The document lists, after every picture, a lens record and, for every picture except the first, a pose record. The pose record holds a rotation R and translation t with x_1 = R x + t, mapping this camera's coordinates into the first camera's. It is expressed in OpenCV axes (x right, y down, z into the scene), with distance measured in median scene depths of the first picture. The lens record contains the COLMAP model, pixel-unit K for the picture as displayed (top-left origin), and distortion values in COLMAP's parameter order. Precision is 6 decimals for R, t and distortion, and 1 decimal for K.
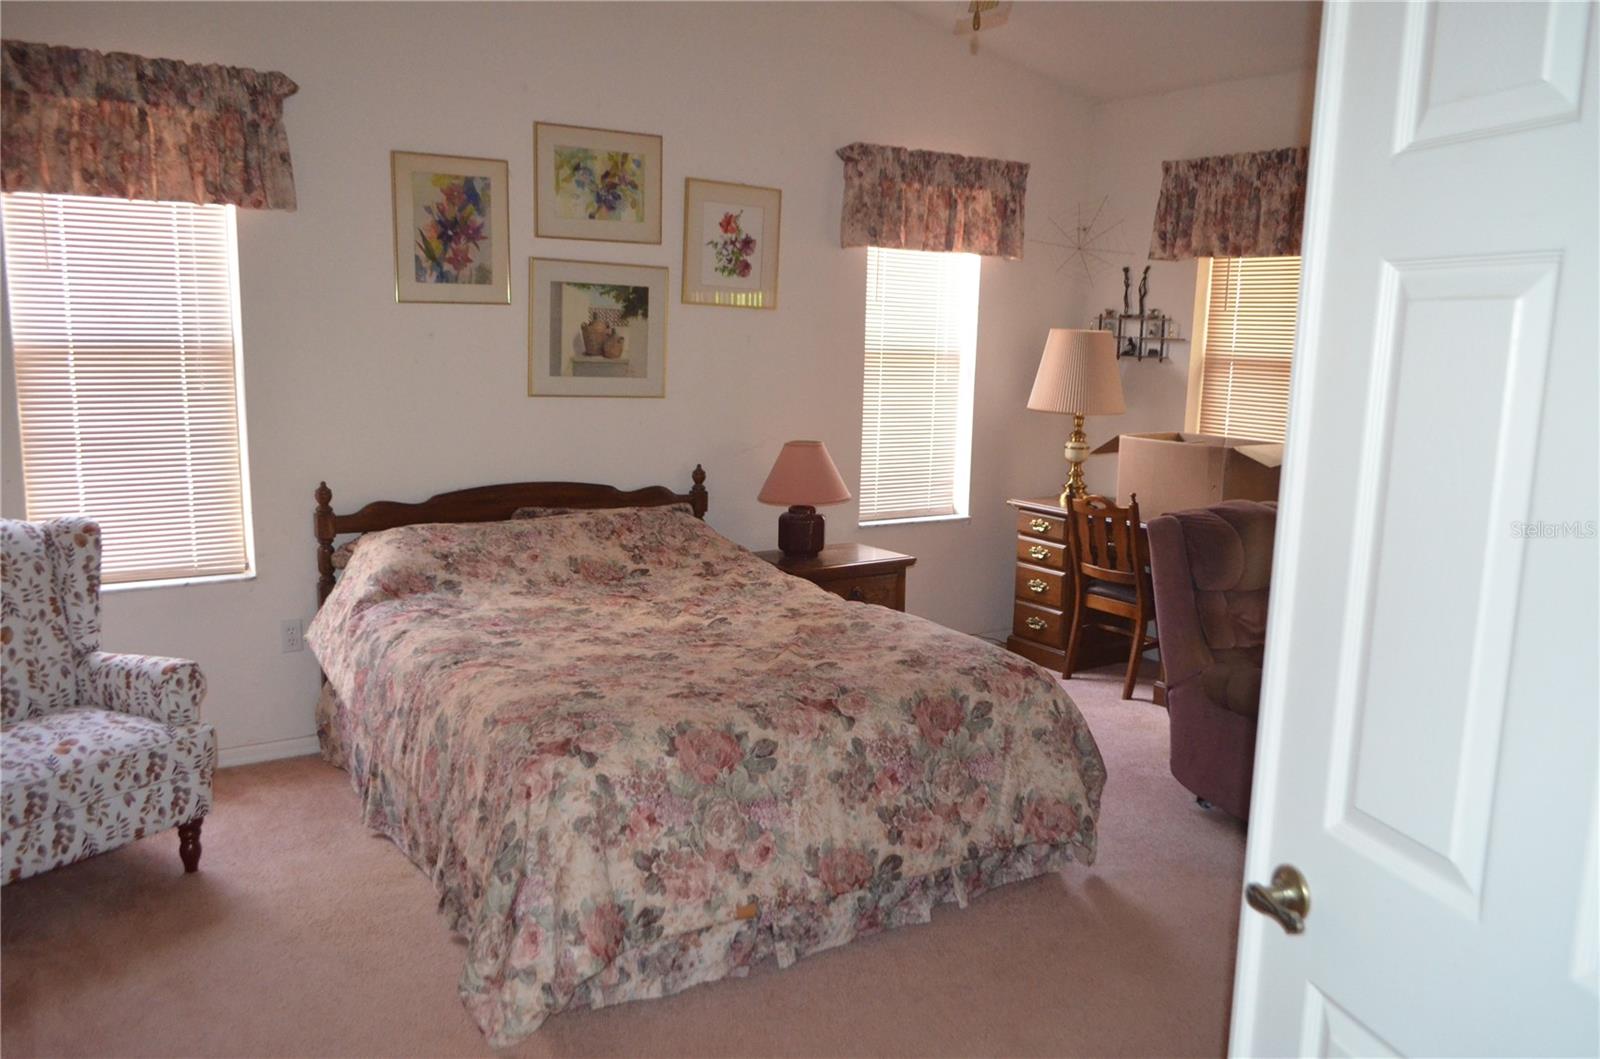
lens RADIAL K [[1219.9, 0, 804.0], [0, 1219.9, 536.3], [0, 0, 1]] dist [-0.026434, 0.005223]
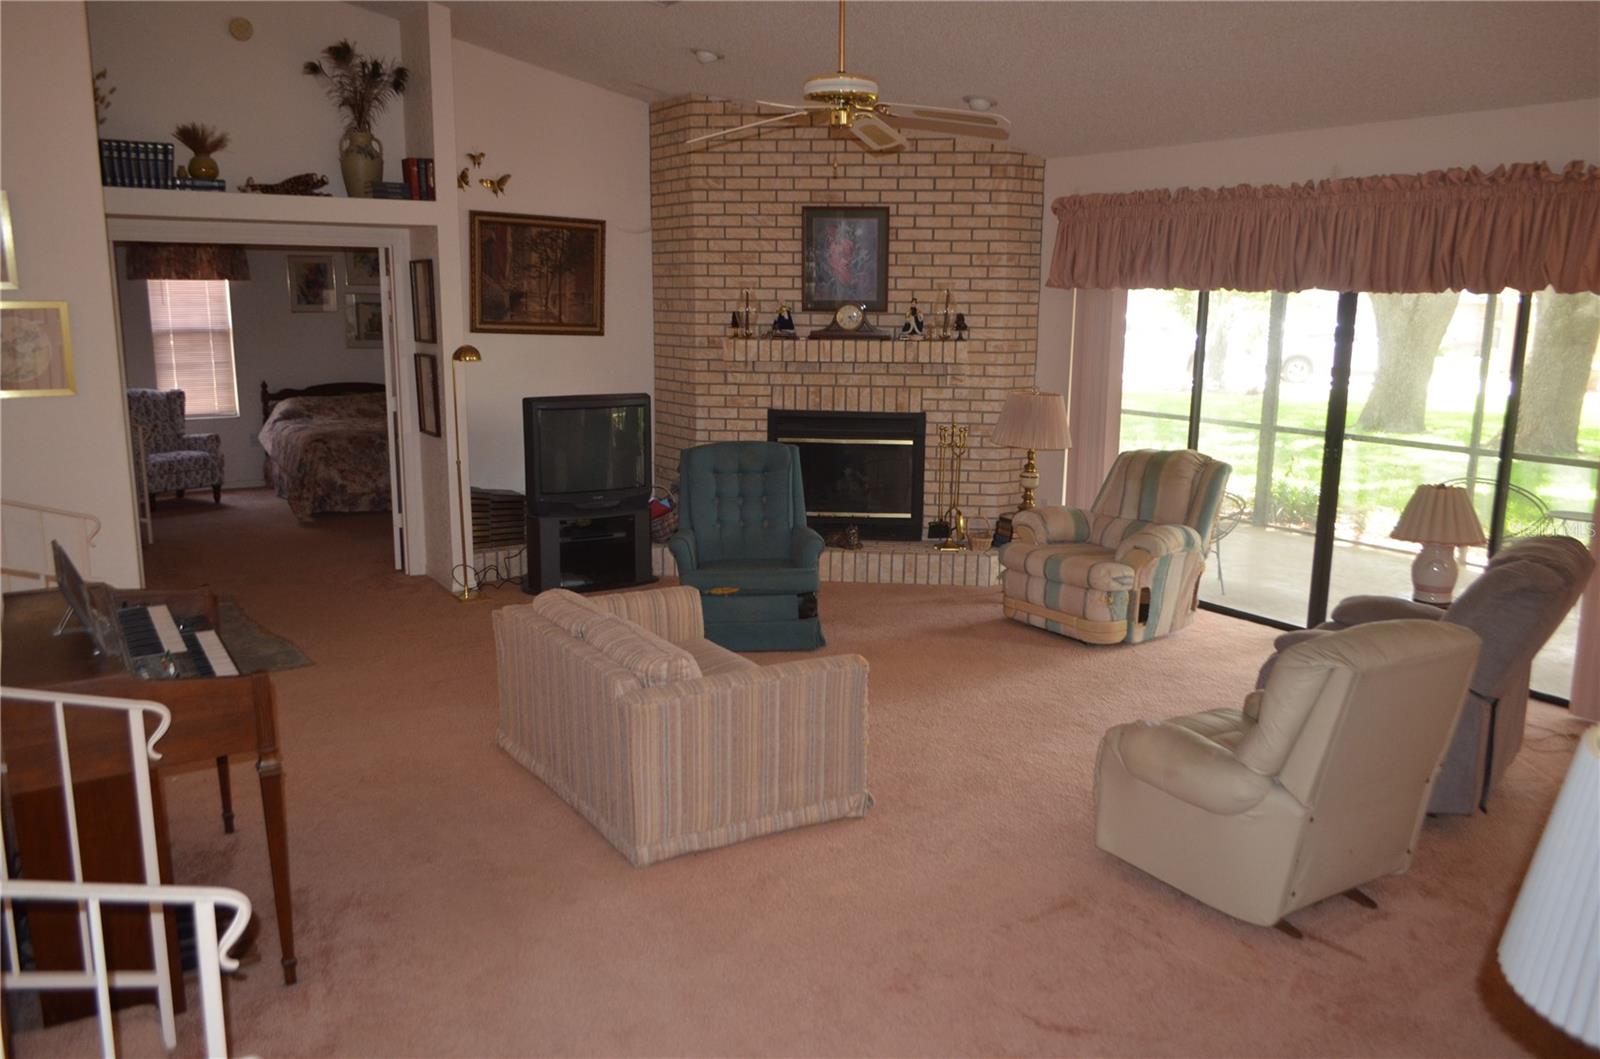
lens RADIAL K [[1219.9, 0, 804.0], [0, 1219.9, 536.3], [0, 0, 1]] dist [-0.026434, 0.005223]
pose [[0.999815, -0.013165, -0.014029, 0.914965], [0.013486, 0.999644, 0.023017, 0.279292], [0.013721, -0.023202, 0.999637, -1.838767]]
